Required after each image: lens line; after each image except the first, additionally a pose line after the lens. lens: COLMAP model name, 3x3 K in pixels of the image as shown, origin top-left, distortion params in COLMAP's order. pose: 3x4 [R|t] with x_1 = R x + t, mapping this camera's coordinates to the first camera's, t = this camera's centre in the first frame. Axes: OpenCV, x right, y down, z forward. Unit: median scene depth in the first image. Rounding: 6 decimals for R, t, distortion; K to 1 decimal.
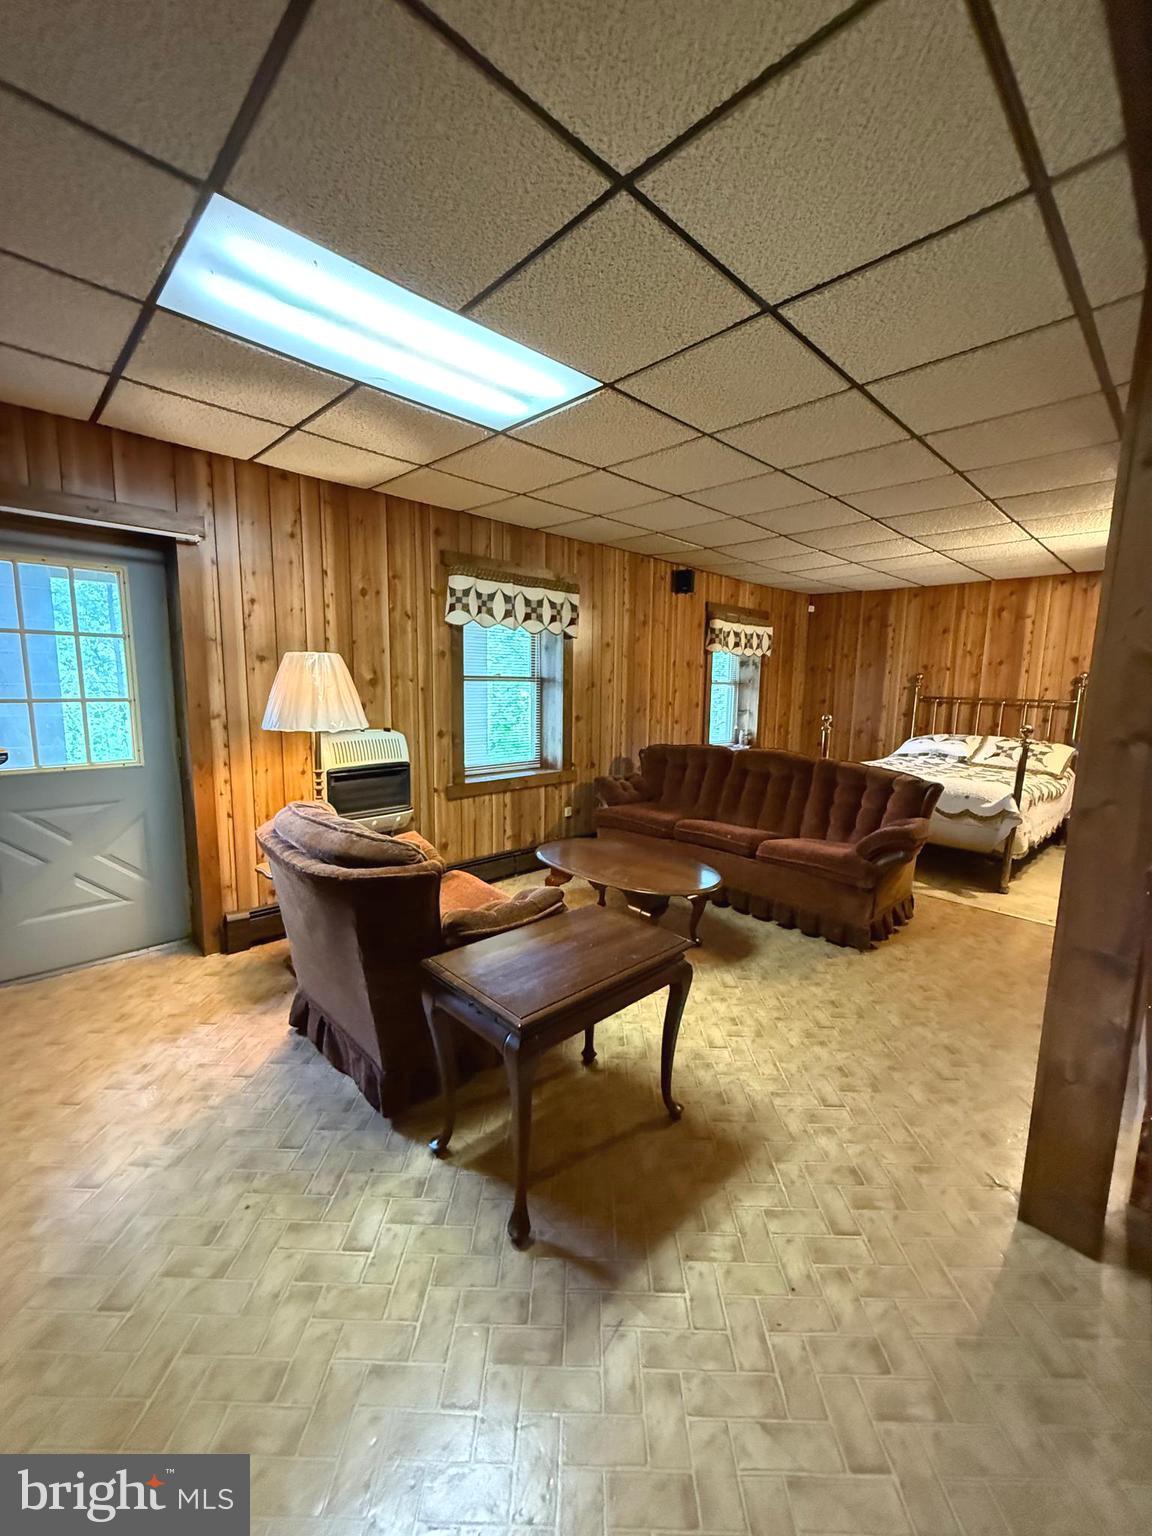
lens RADIAL K [[613.1, 0, 577.2], [0, 613.1, 767.5], [0, 0, 1]] dist [-0.001396, 0.000589]
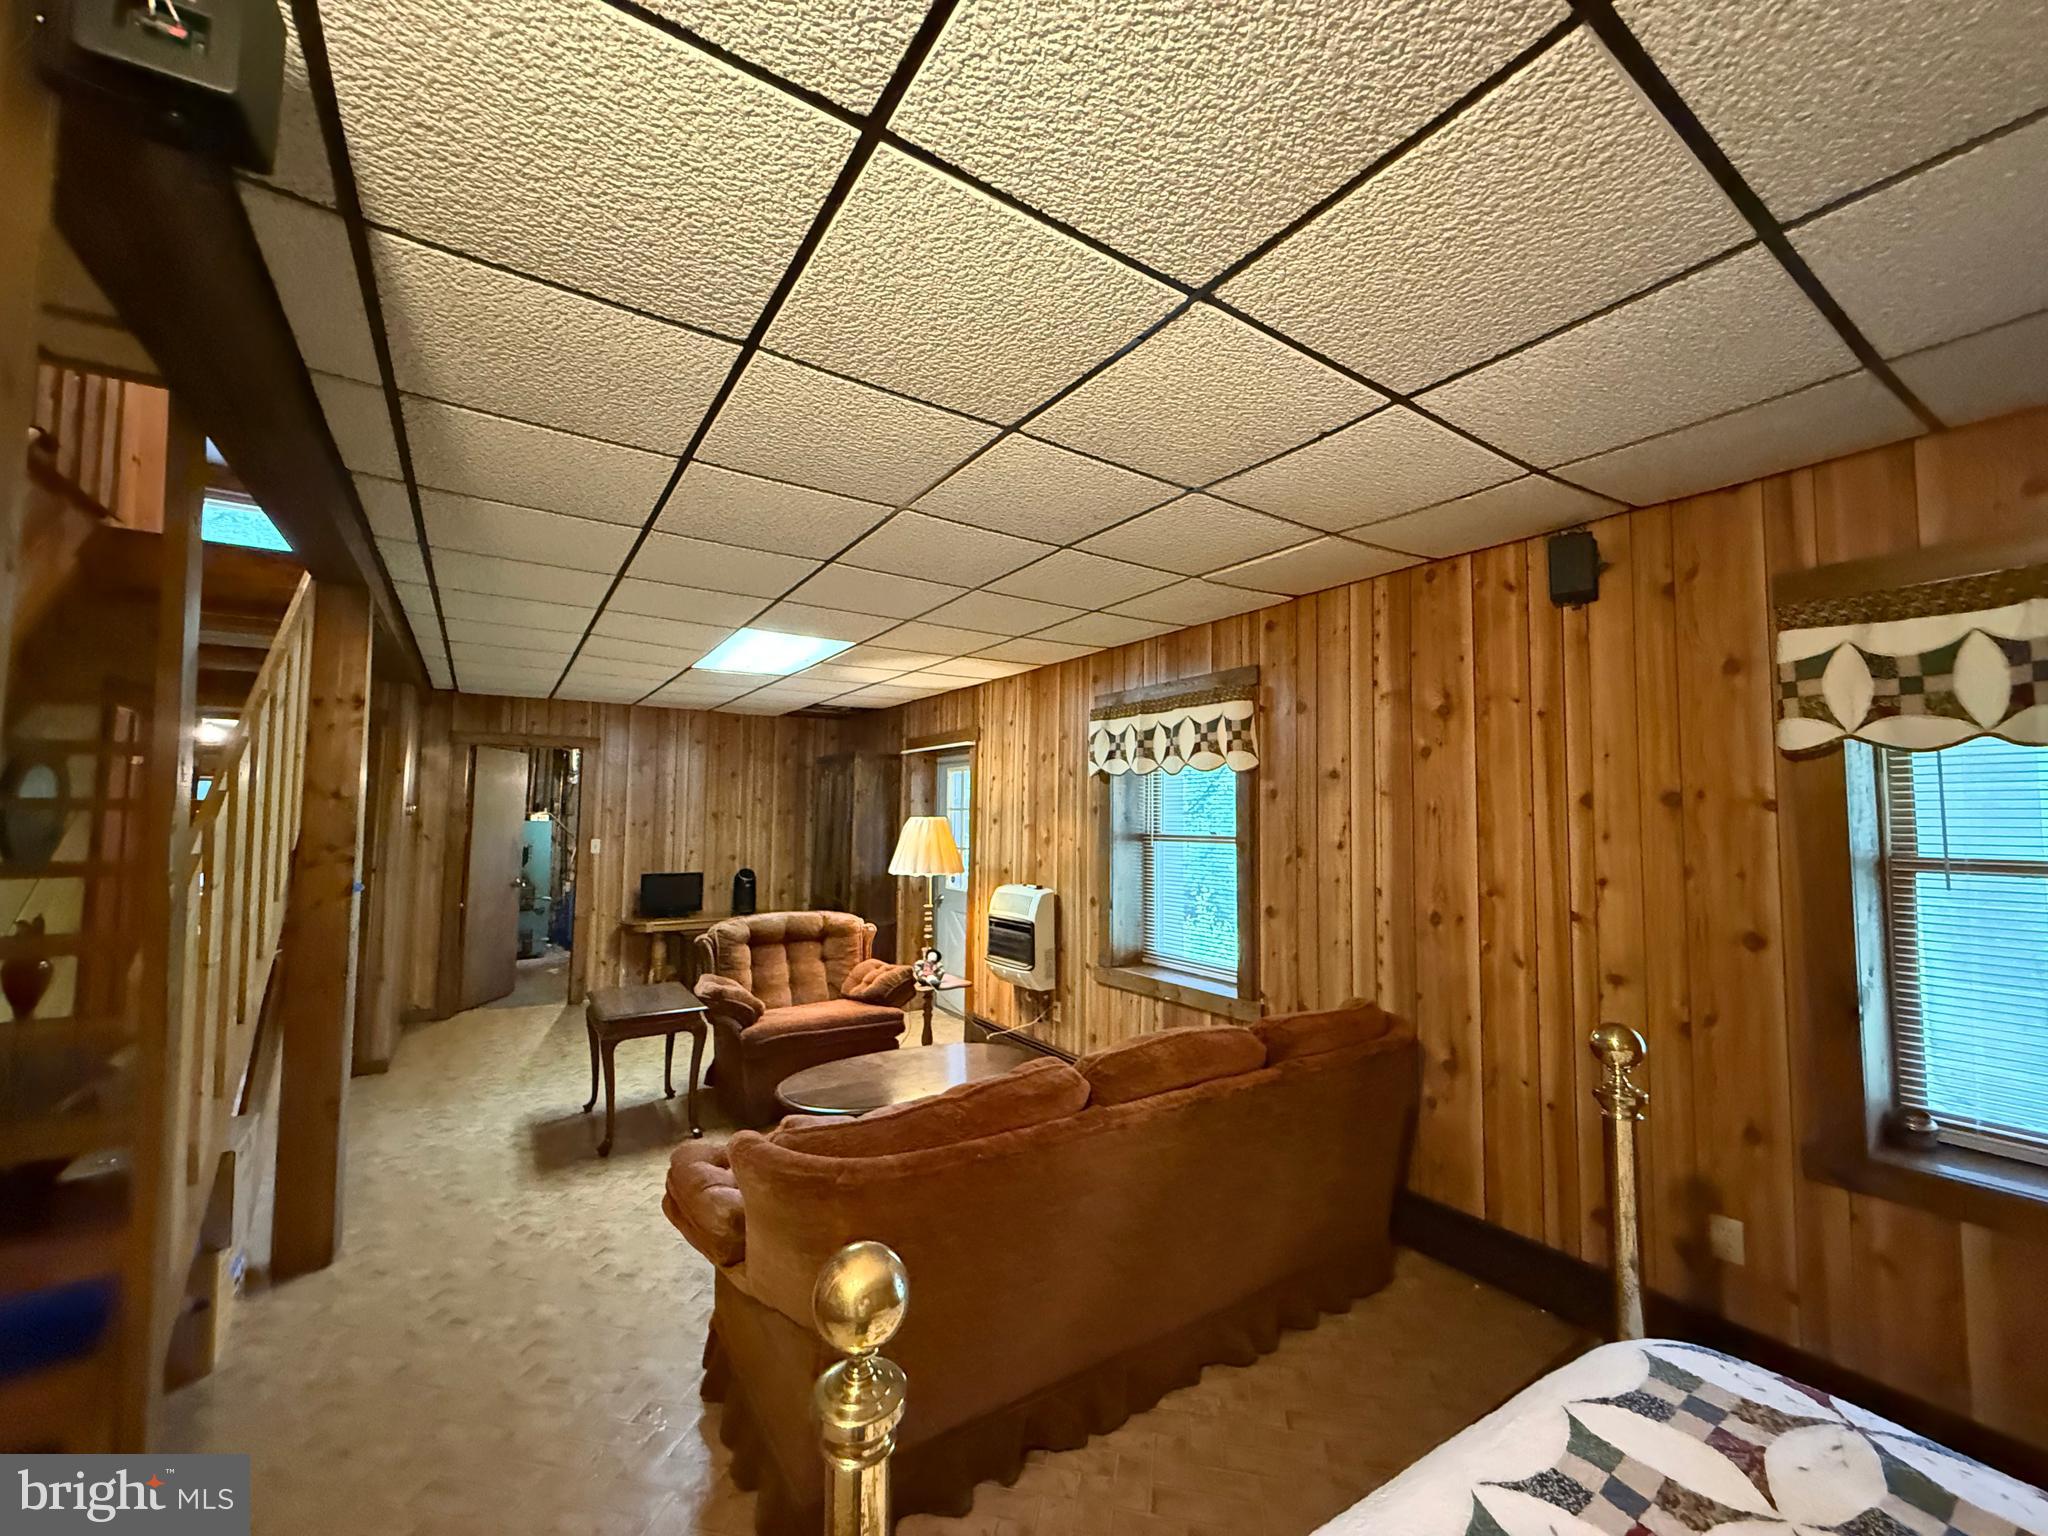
lens RADIAL K [[817.4, 0, 1020.4], [0, 817.4, 769.2], [0, 0, 1]] dist [-0.001396, 0.000589]
pose [[-0.191554, -0.076034, -0.978533, 0.936383], [-0.145997, 0.988110, -0.048198, -0.168058], [0.970563, 0.133631, -0.200377, 1.102677]]
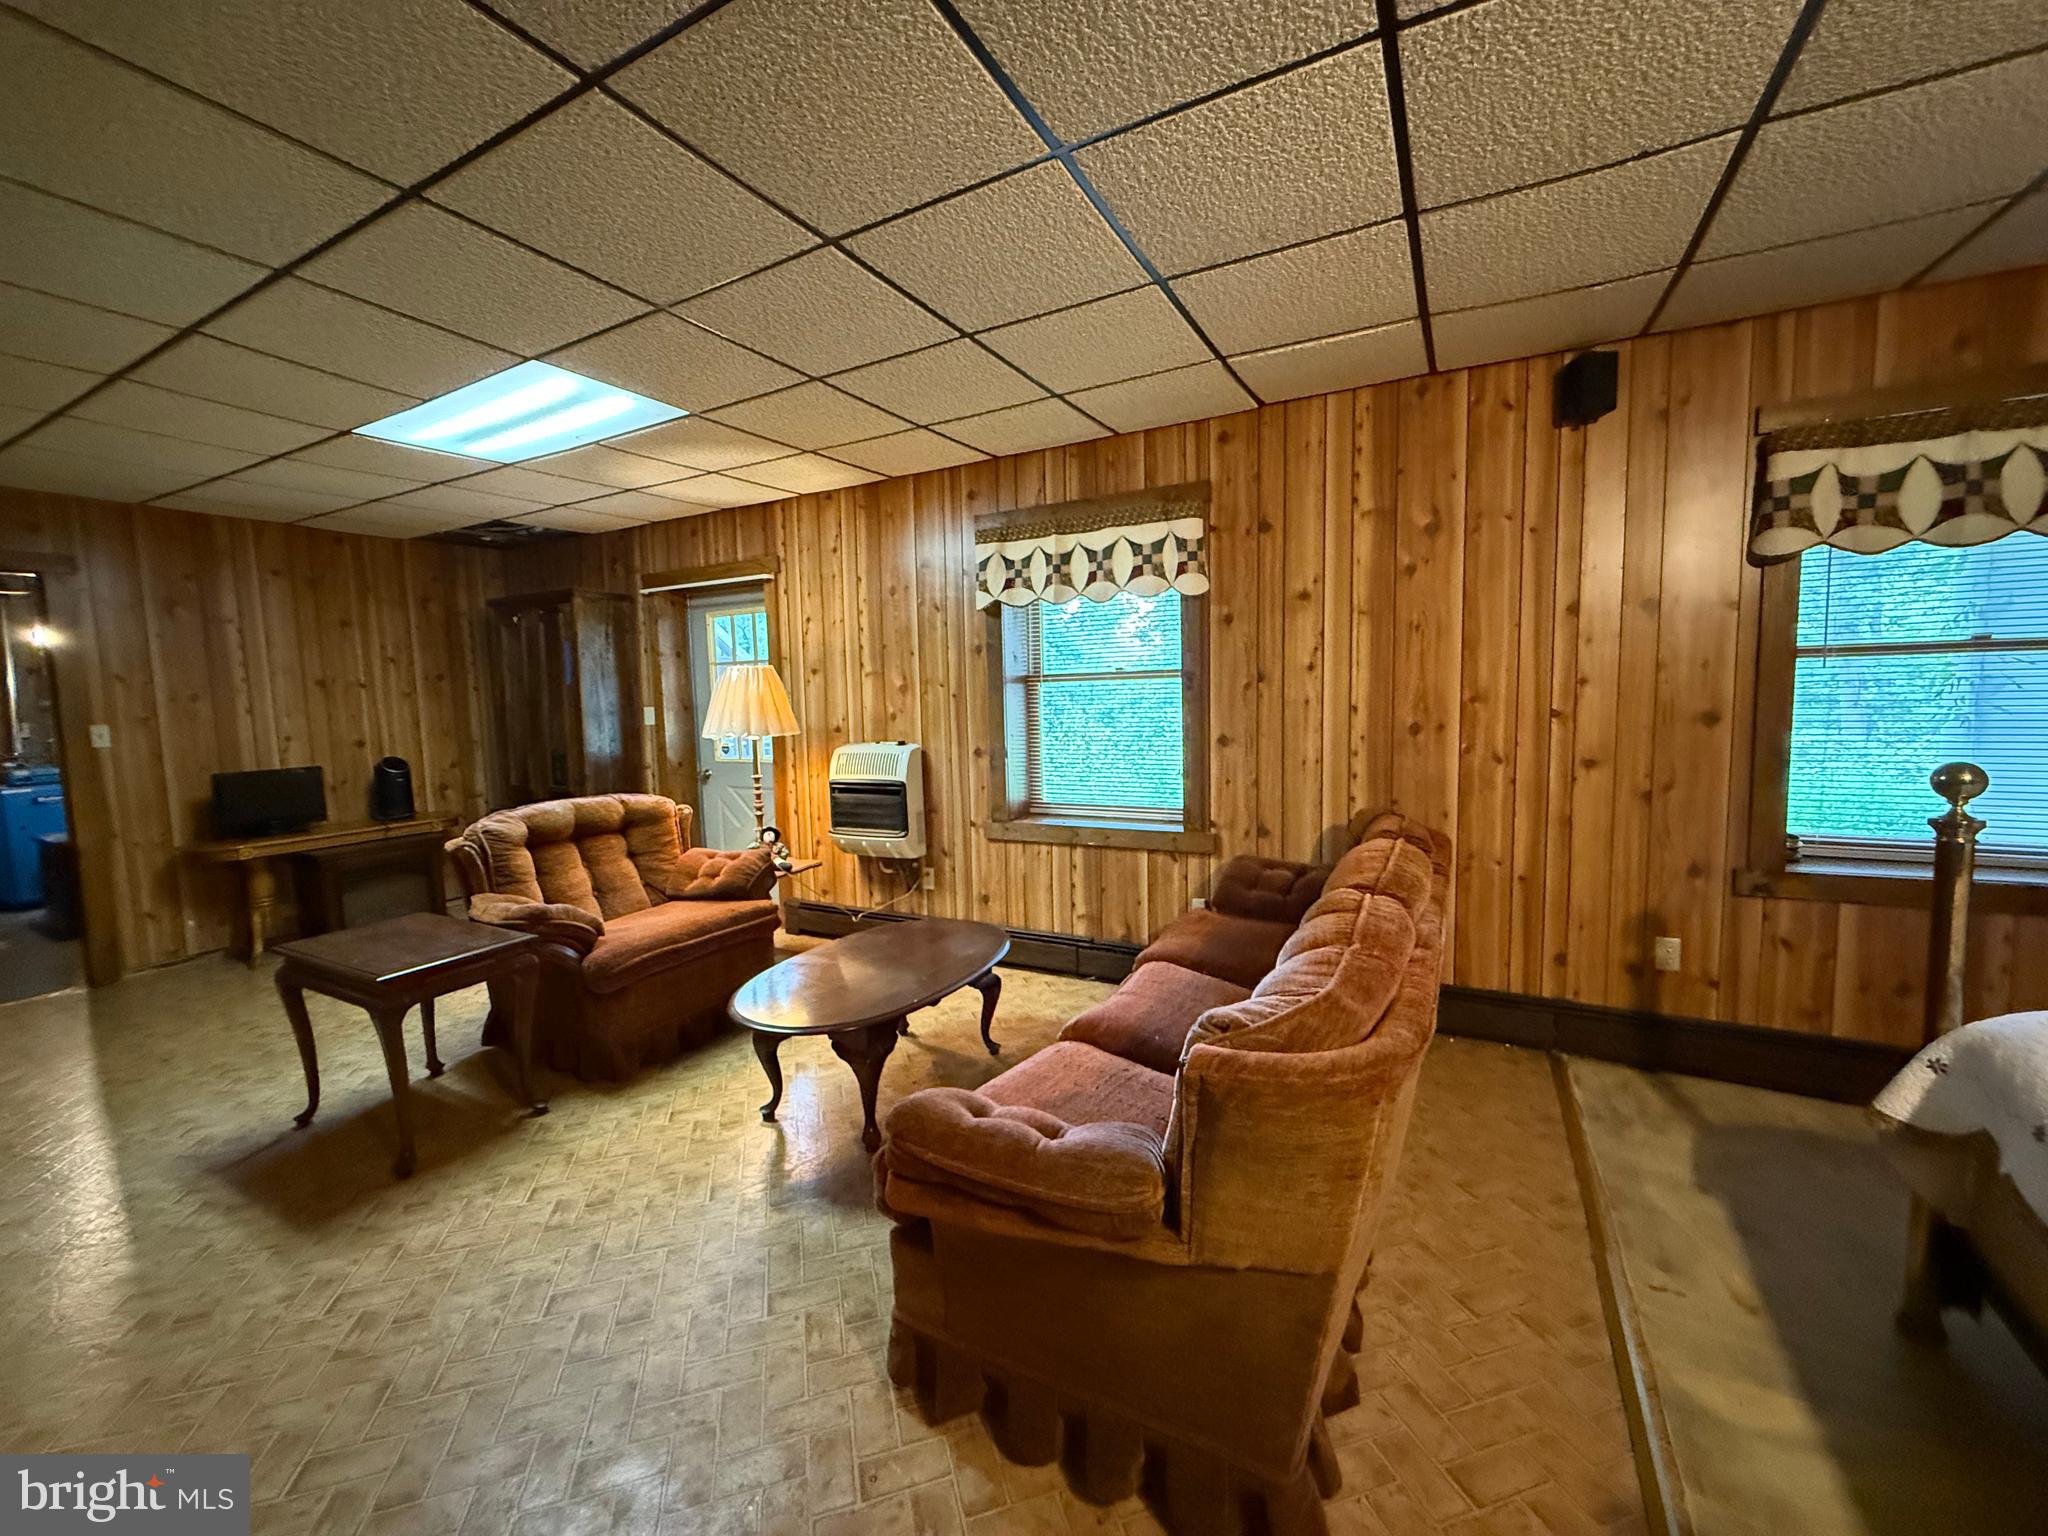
lens RADIAL K [[817.4, 0, 1021.1], [0, 817.4, 769.7], [0, 0, 1]] dist [-0.001396, 0.000589]
pose [[0.289268, 0.069508, -0.954721, 0.777990], [-0.098612, 0.994218, 0.042505, -0.081978], [0.952155, 0.081852, 0.294450, 0.746568]]
